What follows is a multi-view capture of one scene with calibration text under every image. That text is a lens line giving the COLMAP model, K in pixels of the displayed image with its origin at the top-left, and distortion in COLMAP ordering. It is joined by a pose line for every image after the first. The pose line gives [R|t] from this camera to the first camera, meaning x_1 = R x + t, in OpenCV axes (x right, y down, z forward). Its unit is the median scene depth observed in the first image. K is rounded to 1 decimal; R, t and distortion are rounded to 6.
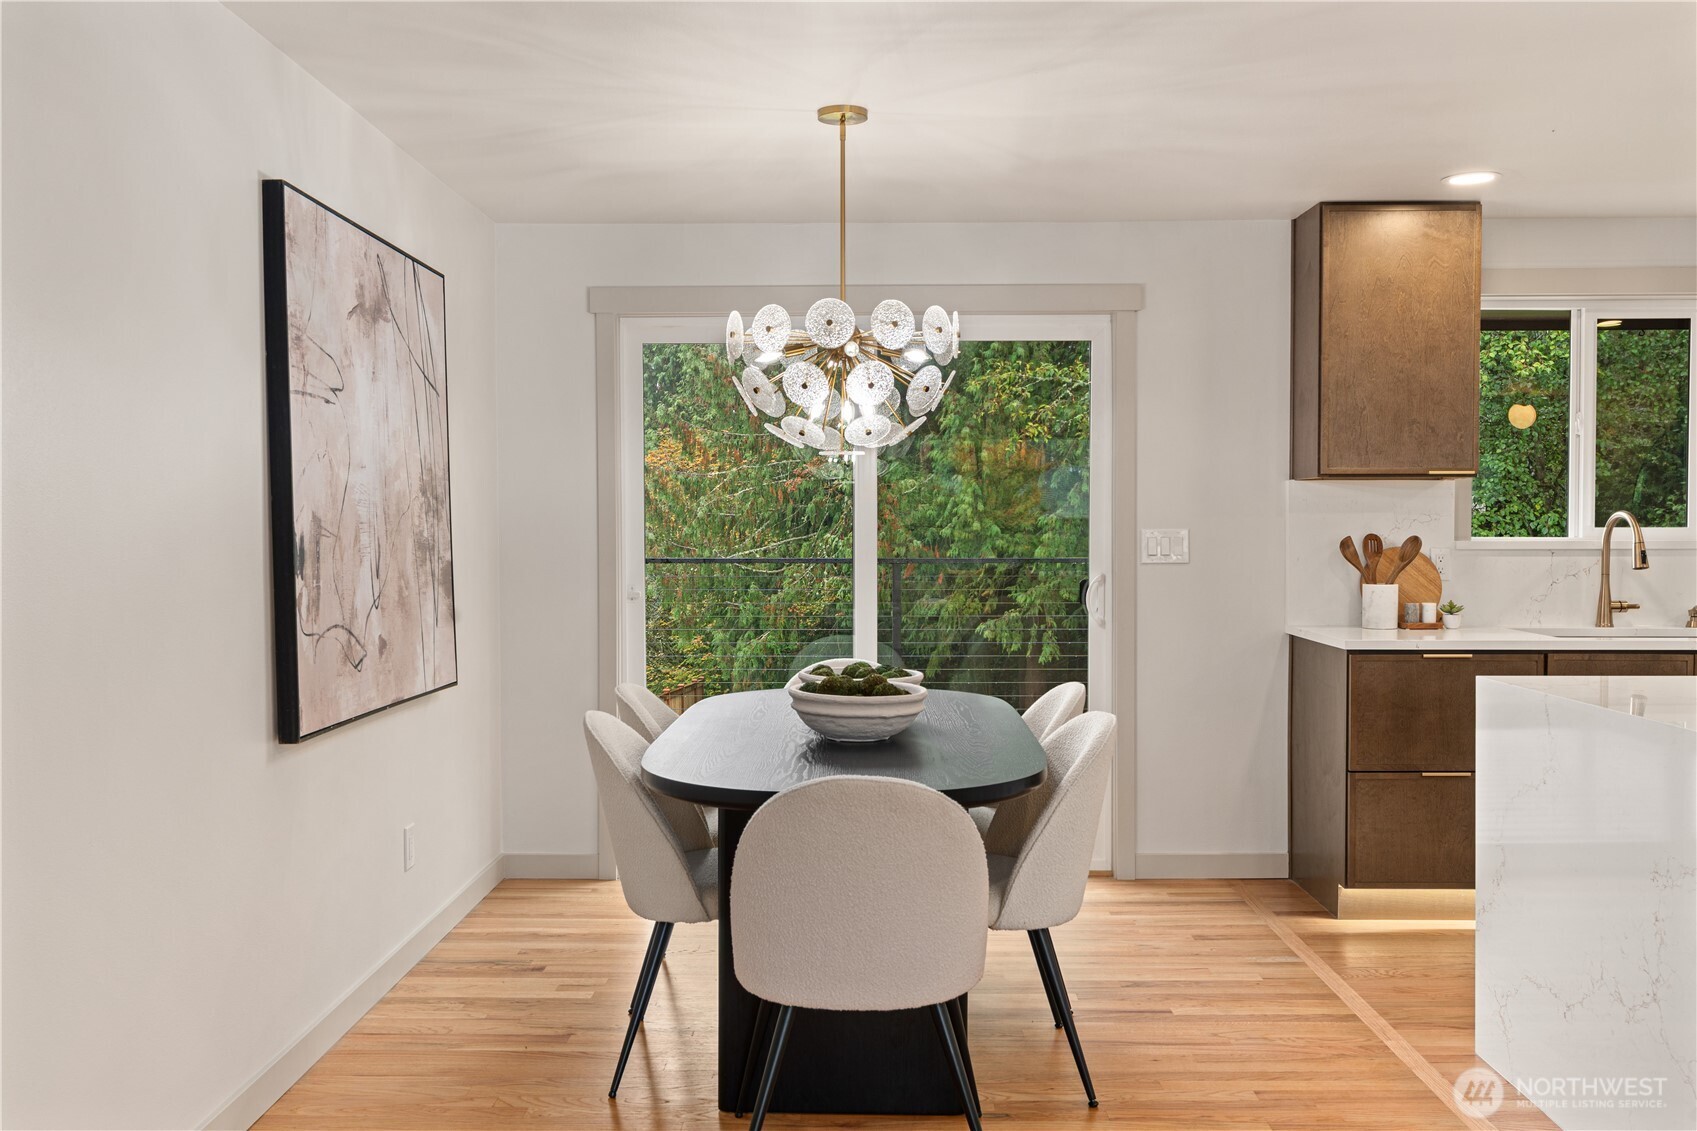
lens RADIAL K [[1528.5, 0, 848.5], [0, 1528.5, 565.5], [0, 0, 1]] dist [0.007378, -0.000054]
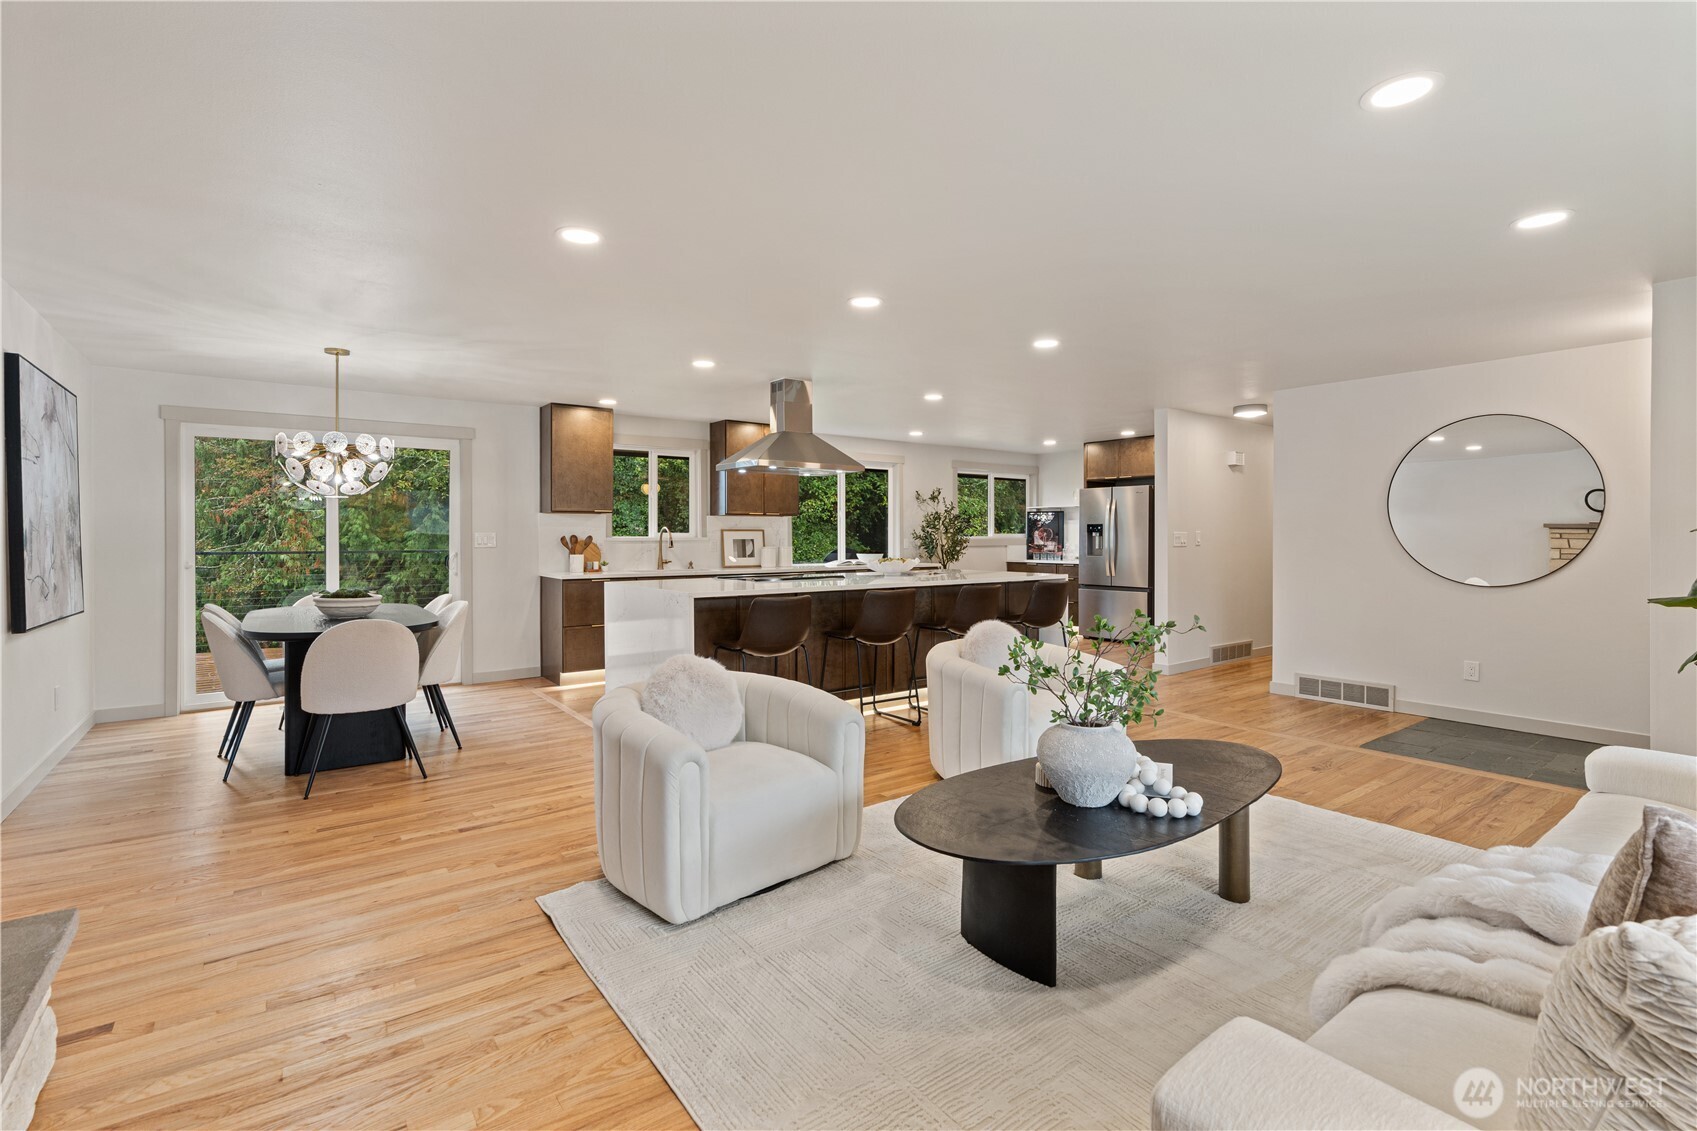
lens RADIAL K [[794.5, 0, 845.1], [0, 794.5, 540.9], [0, 0, 1]] dist [0.000737, 0.000601]
pose [[0.804087, -0.001378, 0.594510, -0.082109], [0.015874, 0.999691, -0.019152, 0.023037], [-0.594300, 0.024837, 0.803860, -0.341942]]
